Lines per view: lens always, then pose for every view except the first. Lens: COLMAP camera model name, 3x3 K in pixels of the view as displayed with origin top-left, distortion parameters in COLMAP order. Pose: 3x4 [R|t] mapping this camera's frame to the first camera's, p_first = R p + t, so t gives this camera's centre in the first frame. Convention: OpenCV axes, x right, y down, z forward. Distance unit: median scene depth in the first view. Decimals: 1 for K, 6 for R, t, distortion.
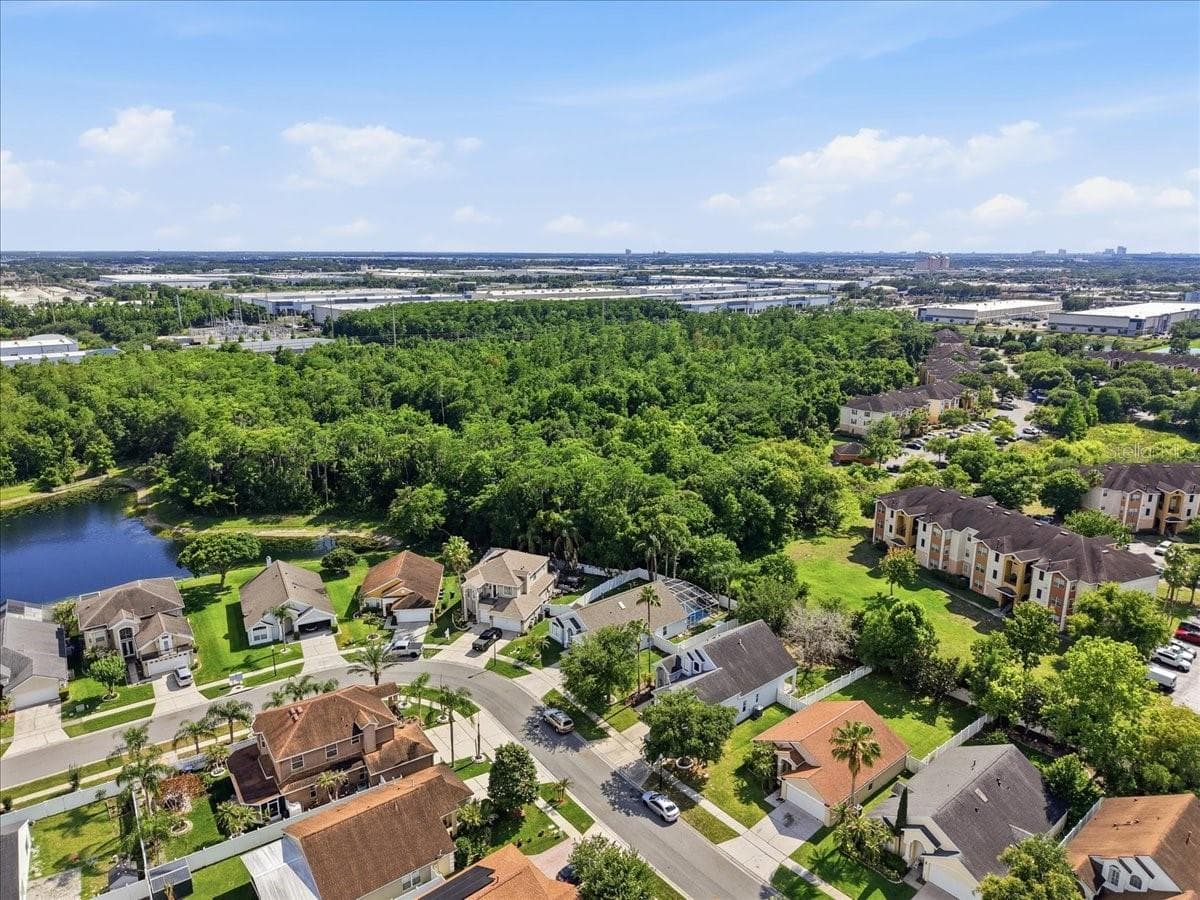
lens RADIAL K [[806.2, 0, 595.3], [0, 806.2, 440.1], [0, 0, 1]] dist [0.032967, -0.029181]
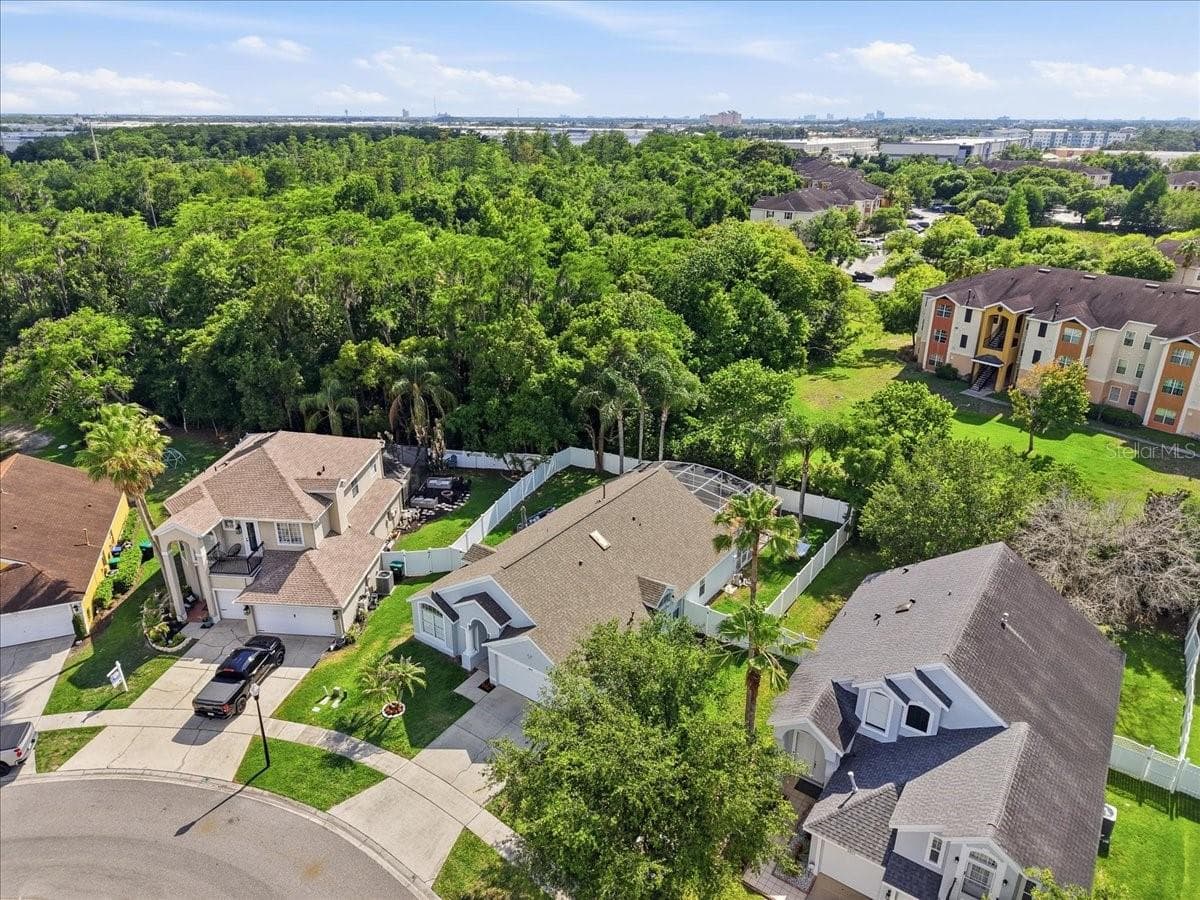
lens RADIAL K [[806.2, 0, 597.2], [0, 806.2, 455.3], [0, 0, 1]] dist [0.032967, -0.029181]
pose [[0.967231, -0.095439, 0.235276, -0.048806], [0.055443, 0.983692, 0.171102, 0.084870], [-0.247769, -0.152451, 0.956749, 0.551245]]
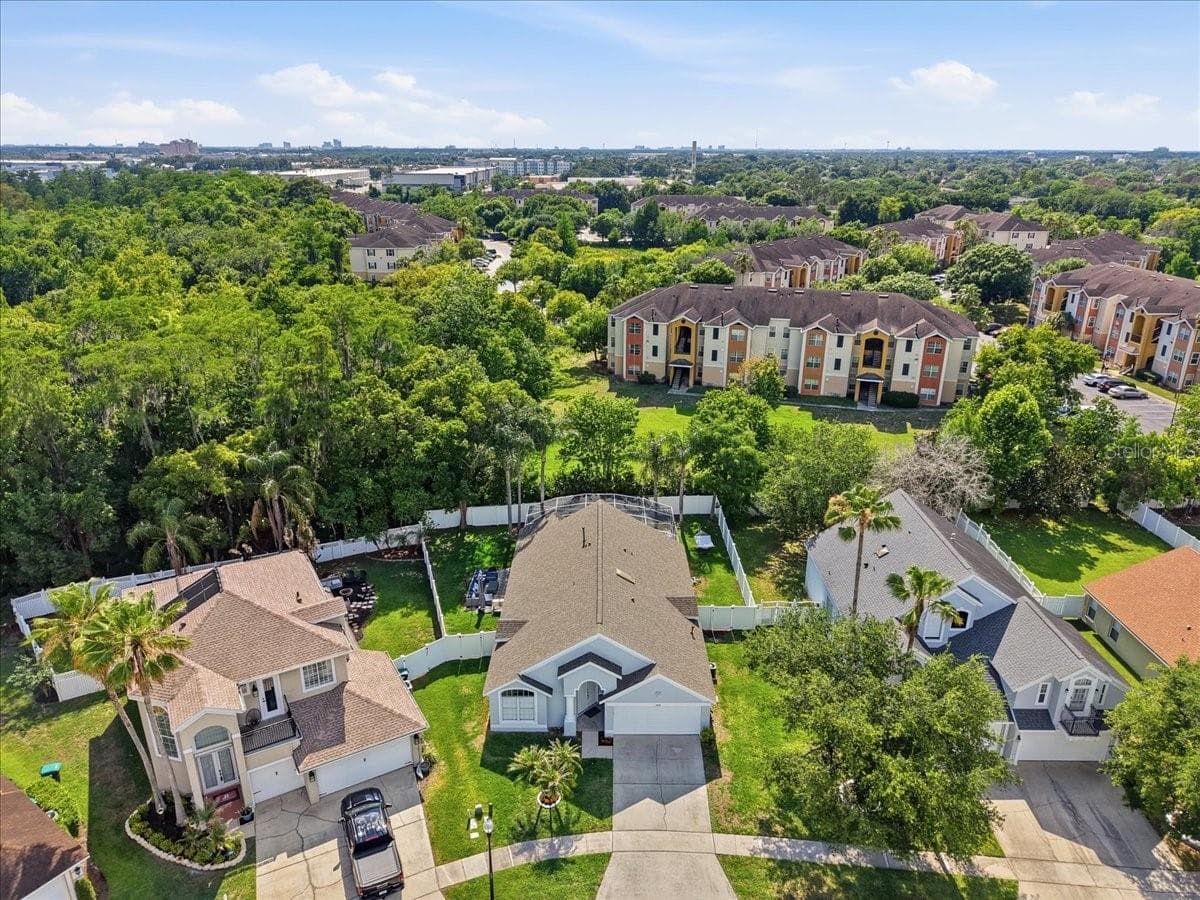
lens RADIAL K [[806.2, 0, 606.1], [0, 806.2, 457.8], [0, 0, 1]] dist [0.032967, -0.029181]
pose [[0.643979, -0.273735, 0.714395, -0.223302], [0.173273, 0.961718, 0.212308, 0.047247], [-0.745163, -0.012937, 0.666757, 0.633467]]
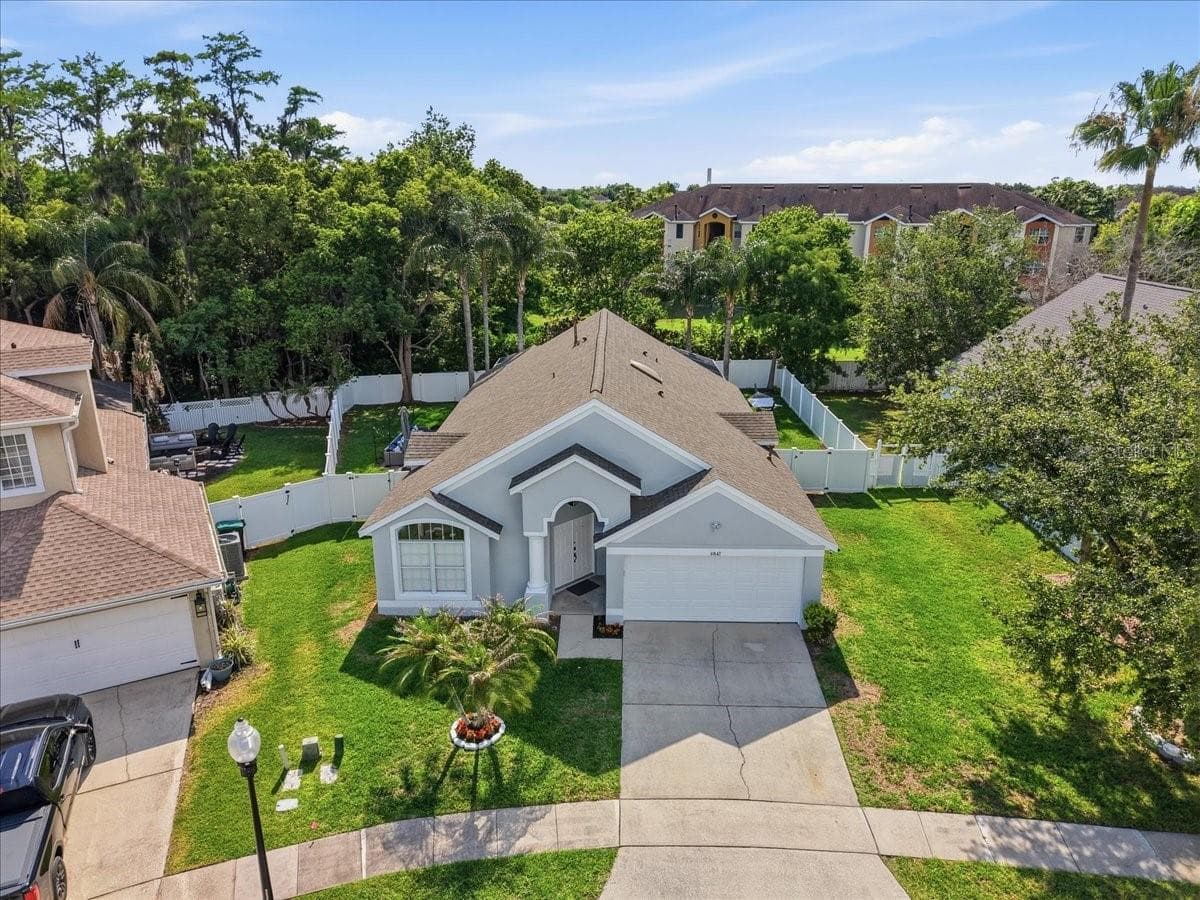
lens RADIAL K [[806.2, 0, 602.6], [0, 806.2, 460.0], [0, 0, 1]] dist [0.032967, -0.029181]
pose [[0.660015, -0.237205, 0.712821, -0.129540], [0.173346, 0.971325, 0.162722, 0.165205], [-0.730980, 0.016166, 0.682208, 0.739234]]
